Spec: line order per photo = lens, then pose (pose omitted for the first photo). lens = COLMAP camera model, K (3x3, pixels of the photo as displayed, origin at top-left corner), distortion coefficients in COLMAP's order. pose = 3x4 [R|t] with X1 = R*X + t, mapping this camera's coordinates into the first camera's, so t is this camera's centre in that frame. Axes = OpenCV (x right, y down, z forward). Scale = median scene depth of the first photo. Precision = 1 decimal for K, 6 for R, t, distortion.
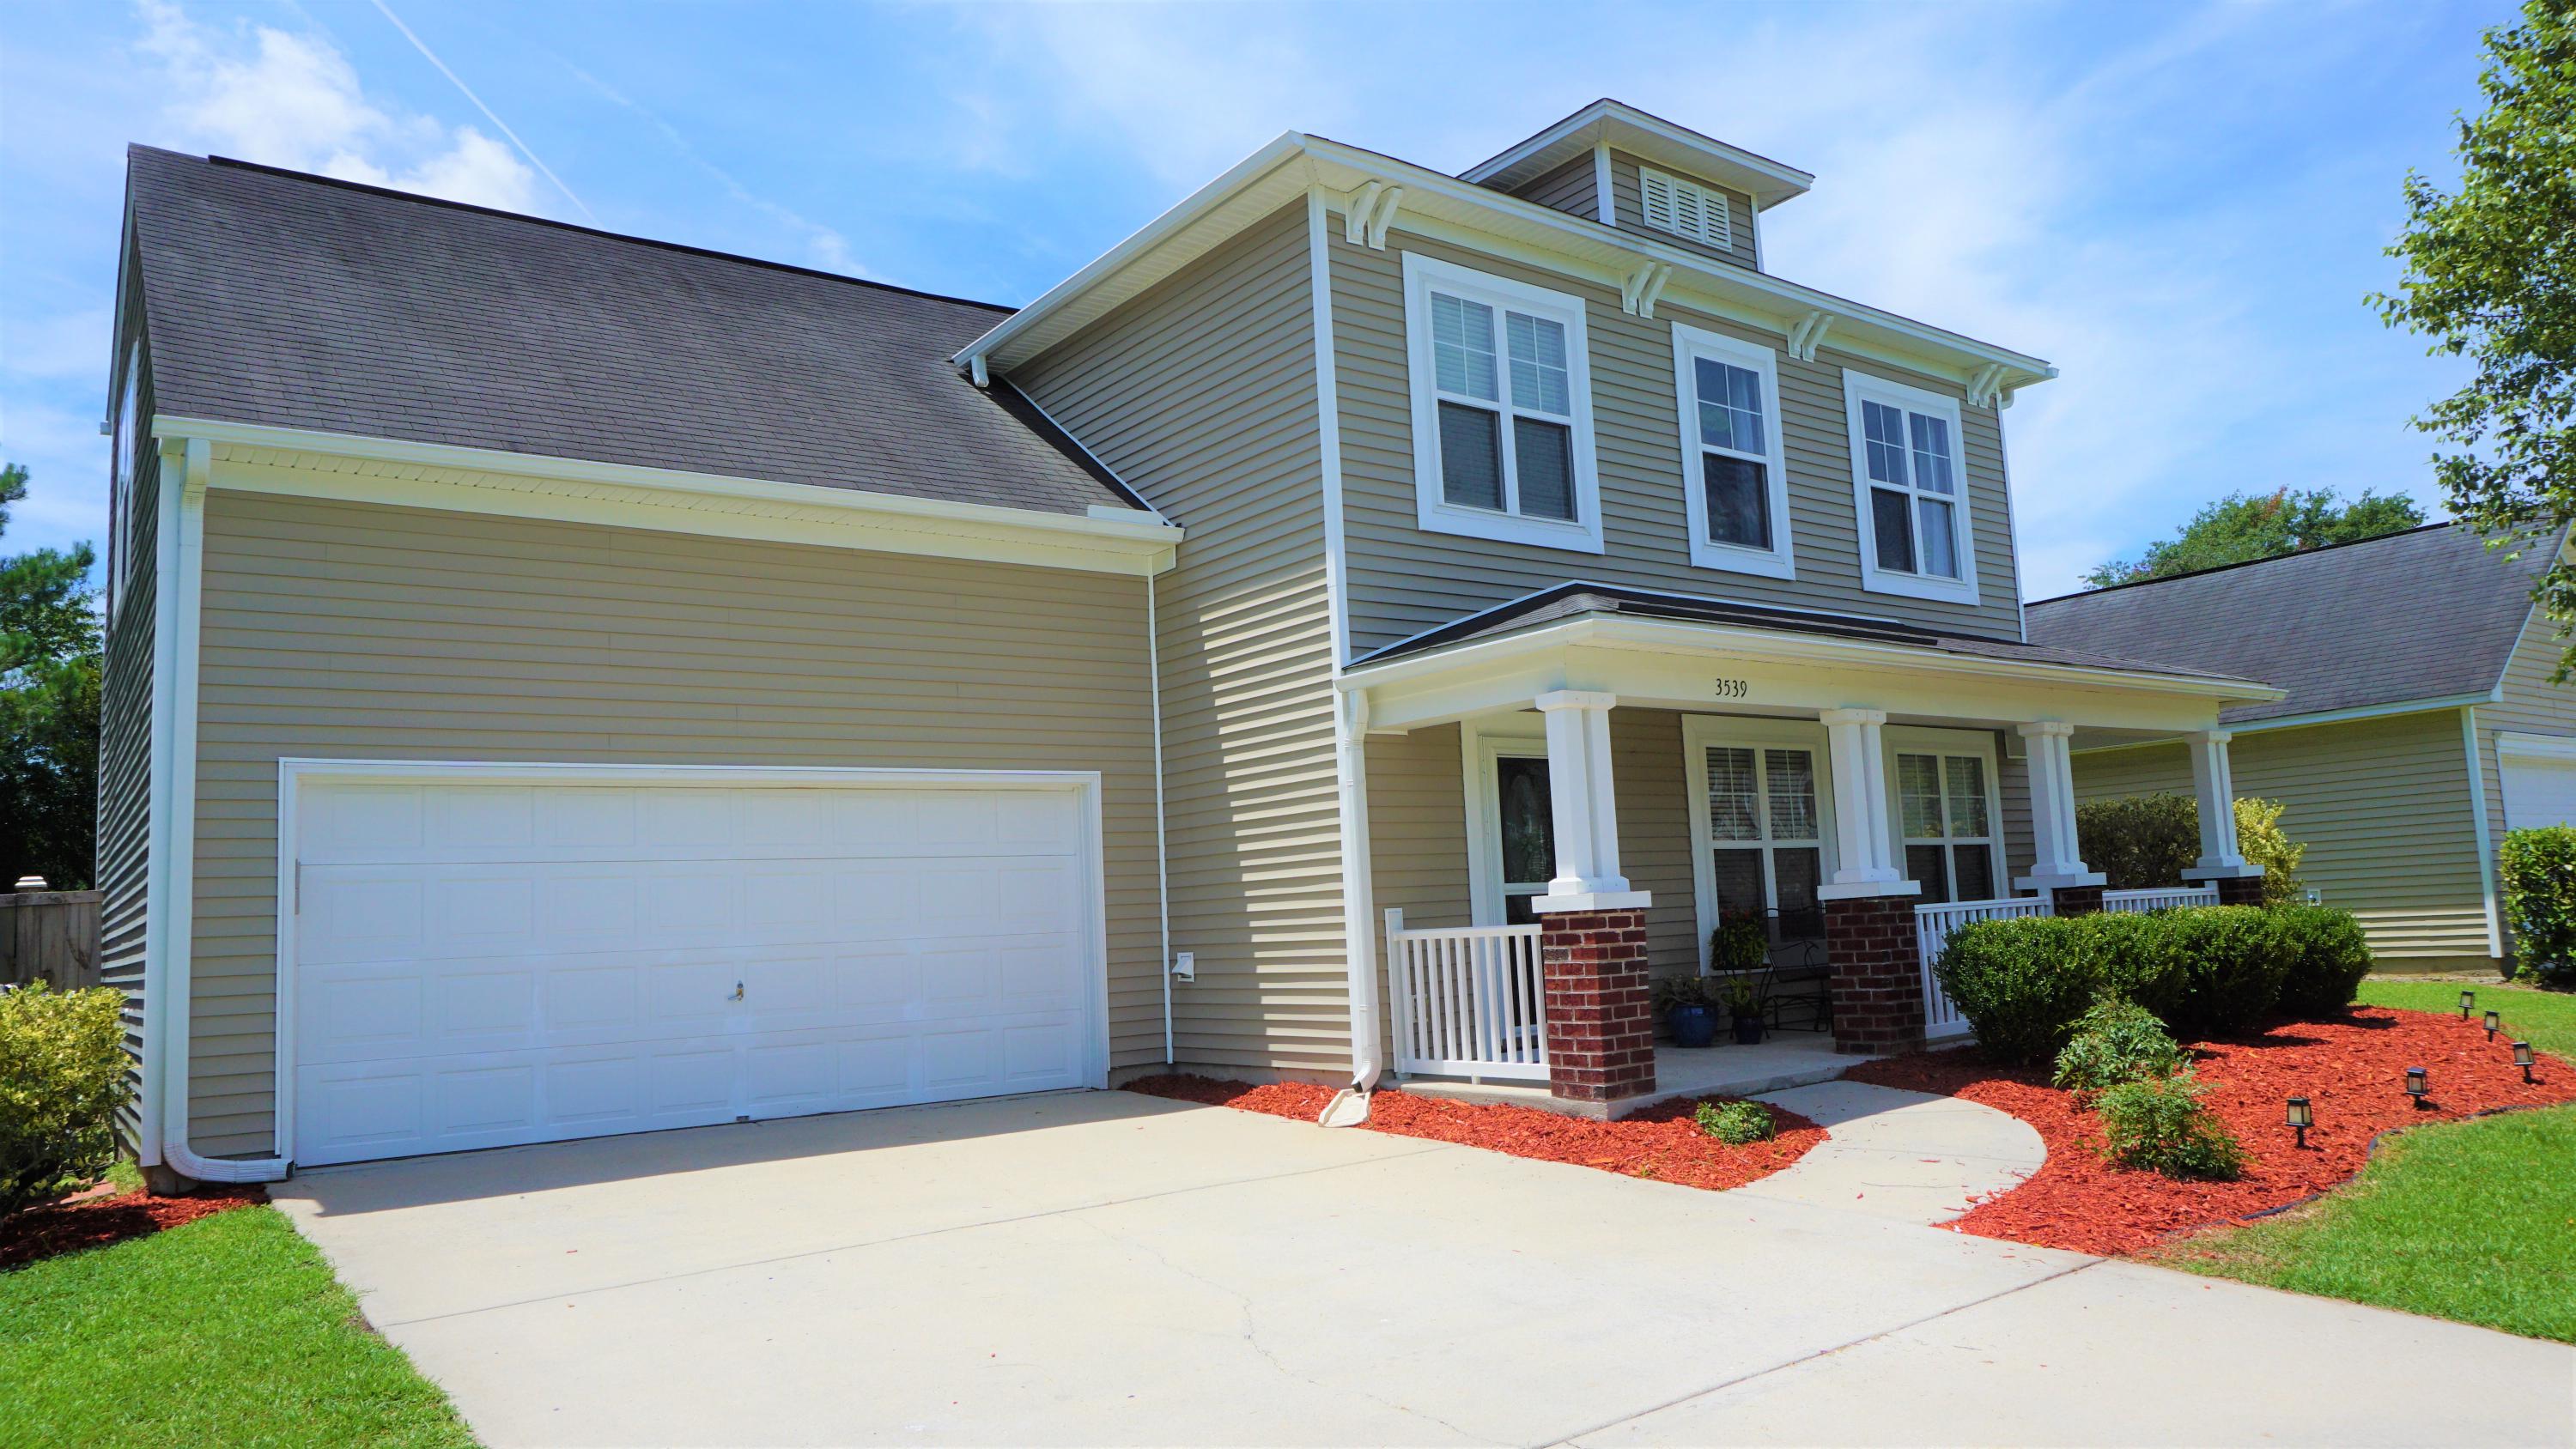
lens RADIAL K [[1742.0, 0, 1288.0], [0, 1742.0, 724.5], [0, 0, 1]] dist [-0.053455, 0.034293]
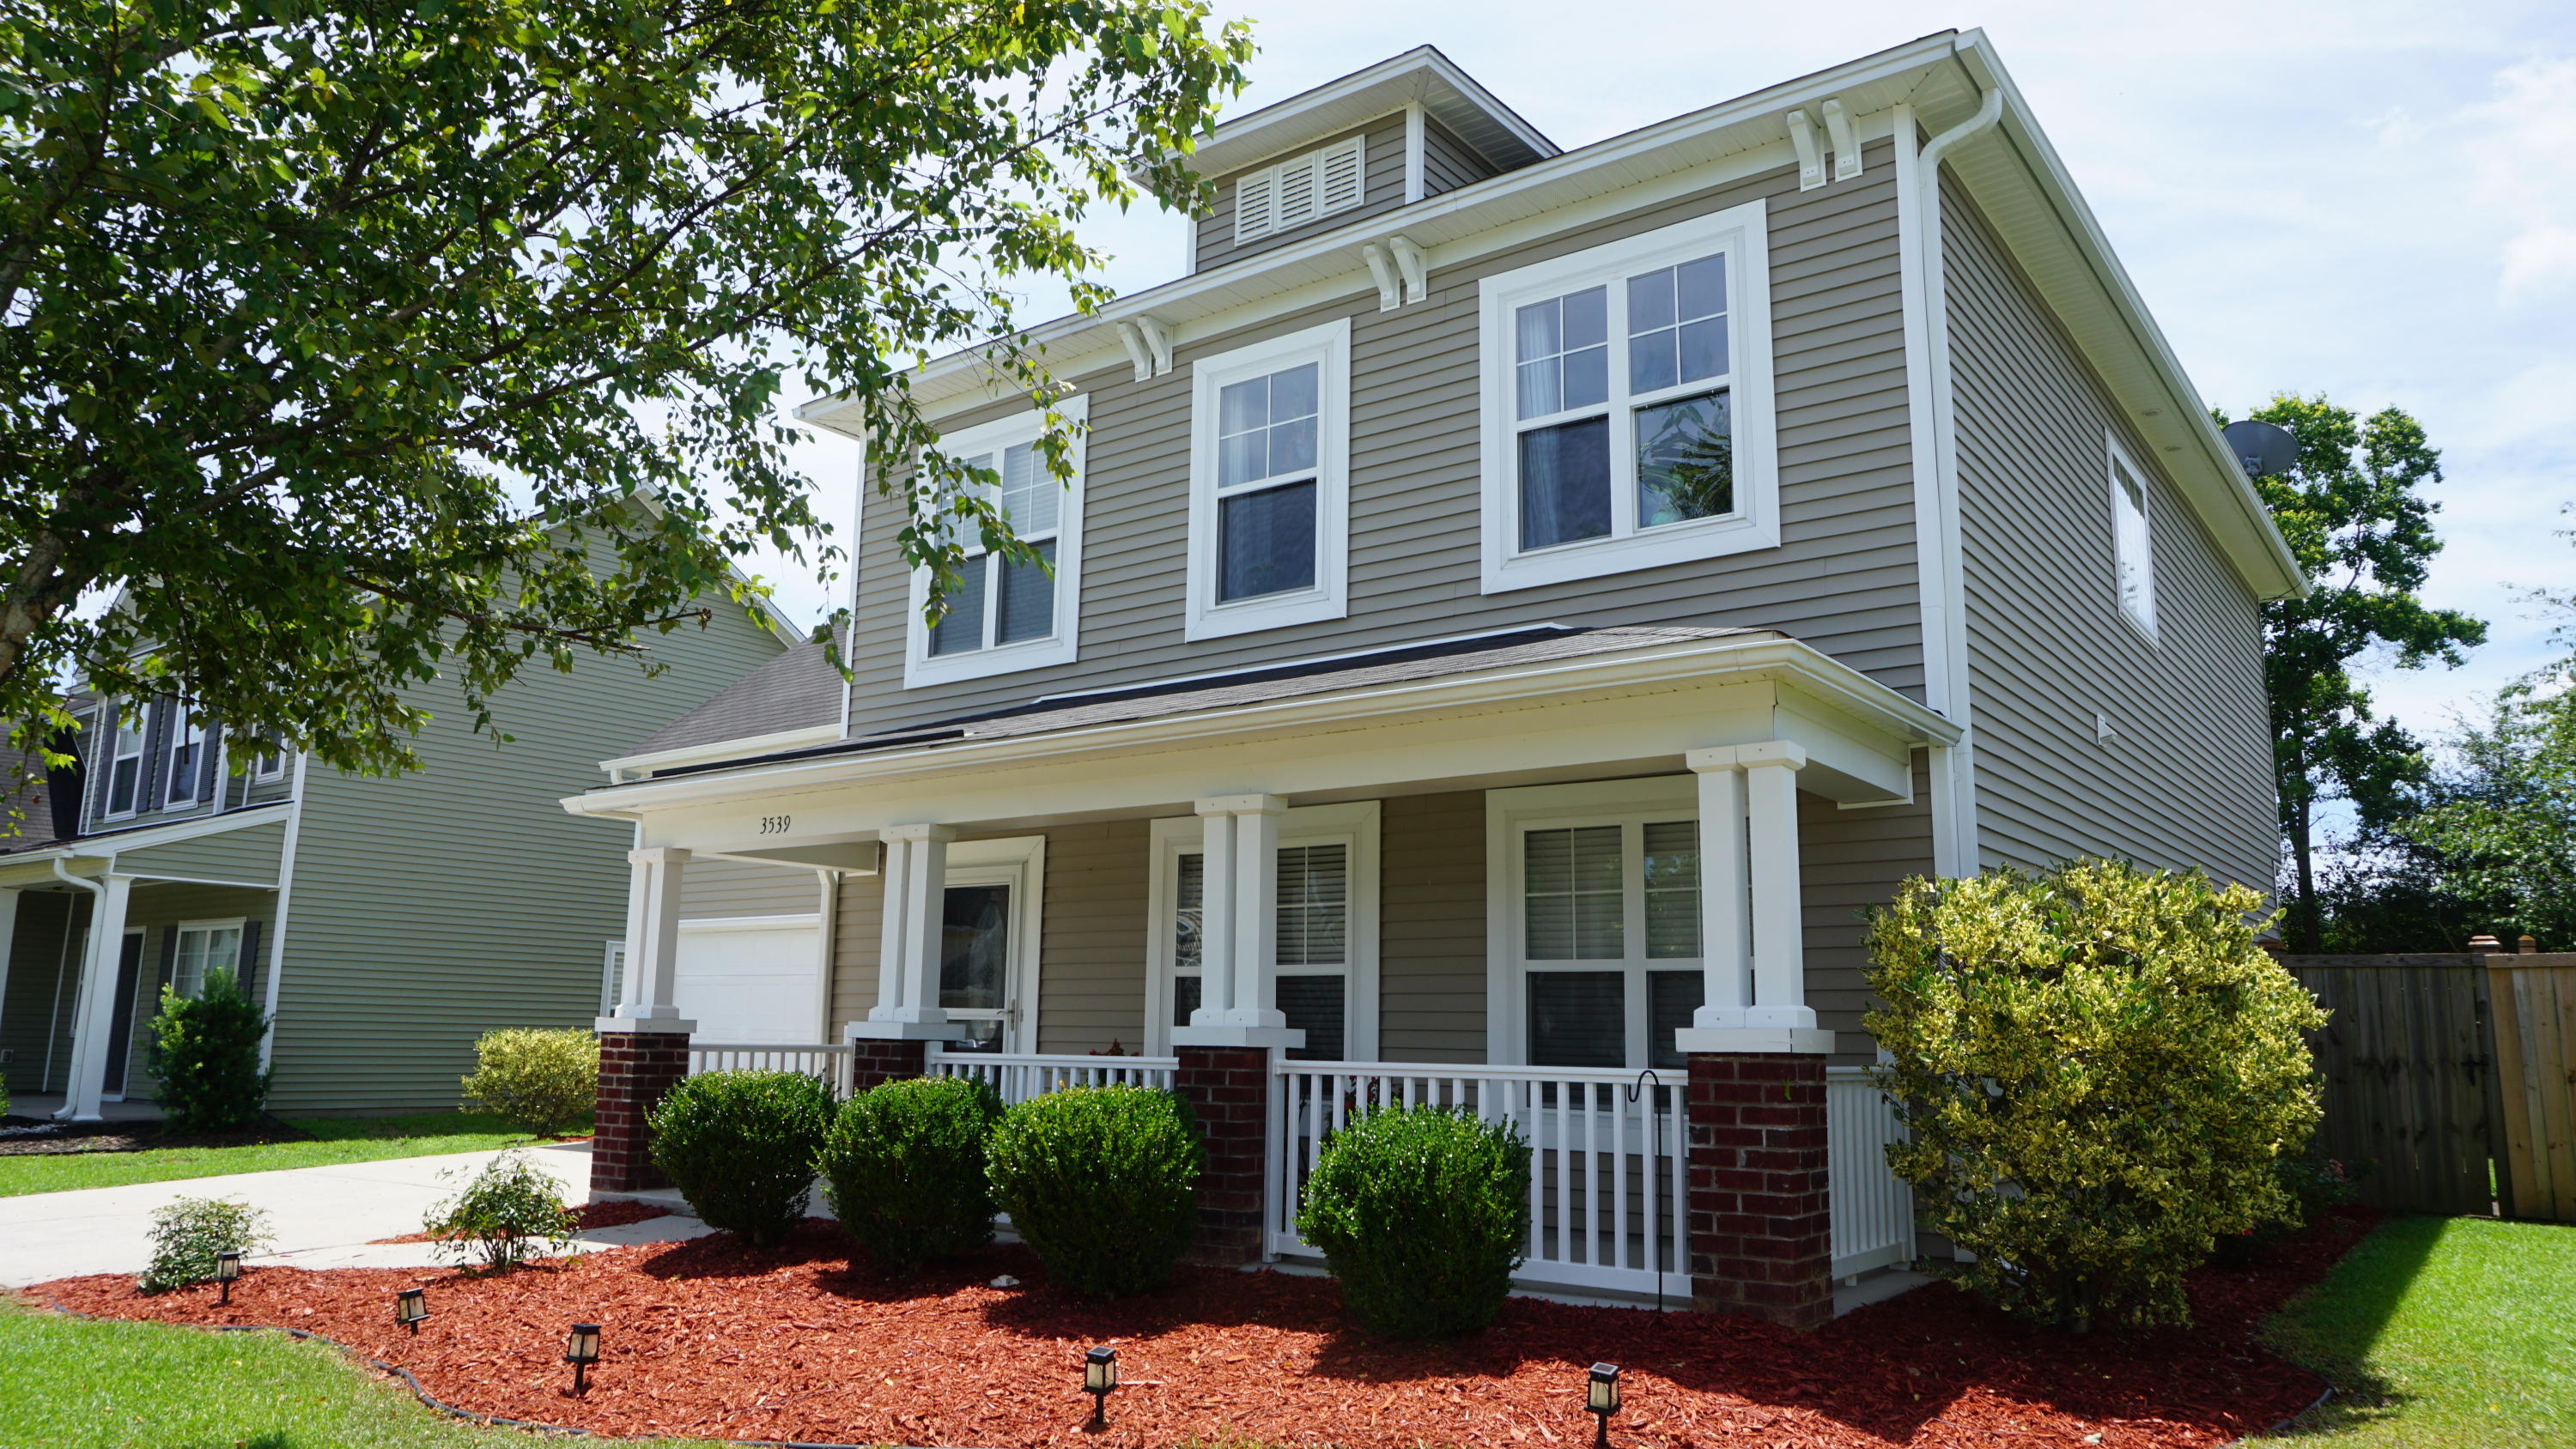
lens RADIAL K [[1793.4, 0, 1289.4], [0, 1793.4, 652.6], [0, 0, 1]] dist [0.002629, 0.038489]
pose [[0.253795, -0.160911, -0.953780, 1.108487], [0.083291, 0.986039, -0.144190, 0.046368], [0.963665, -0.042846, 0.263654, 0.830539]]
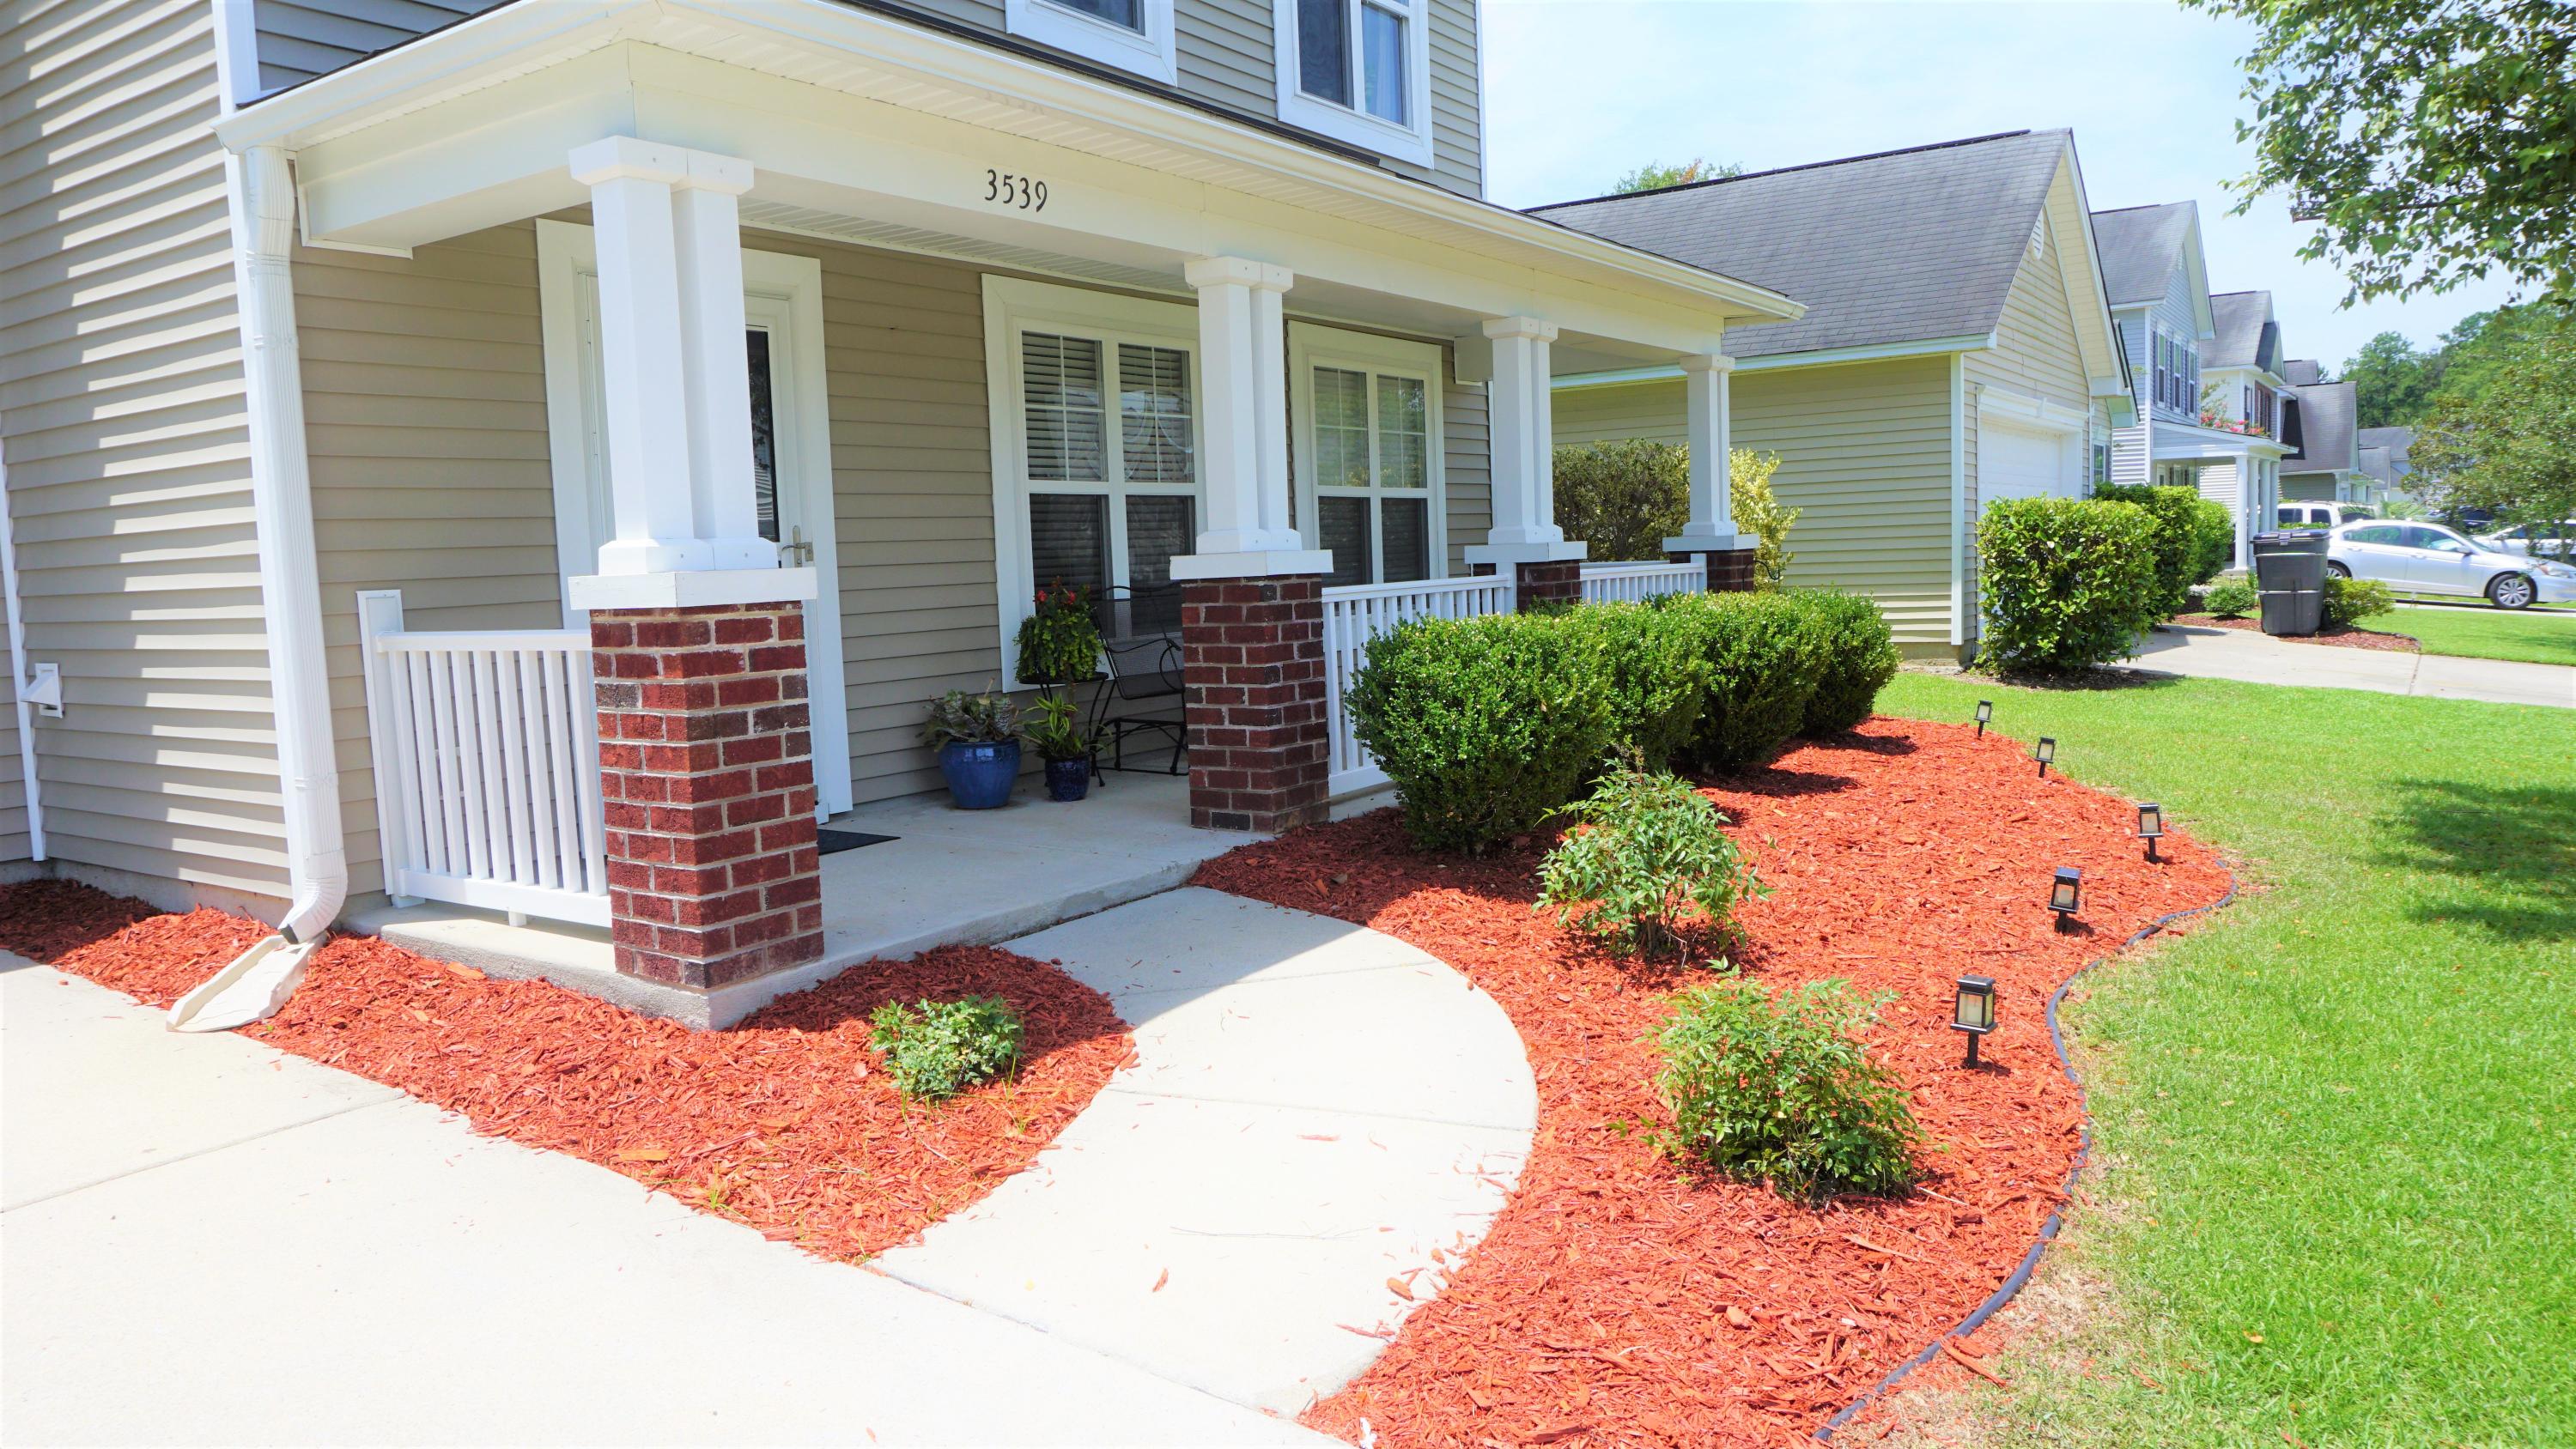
lens RADIAL K [[1742.0, 0, 1288.0], [0, 1742.0, 724.5], [0, 0, 1]] dist [-0.053455, 0.034293]
pose [[0.949660, -0.017609, 0.312787, 0.154573], [-0.044902, 0.980460, 0.191523, 0.032741], [-0.310048, -0.195926, 0.930313, 0.413882]]
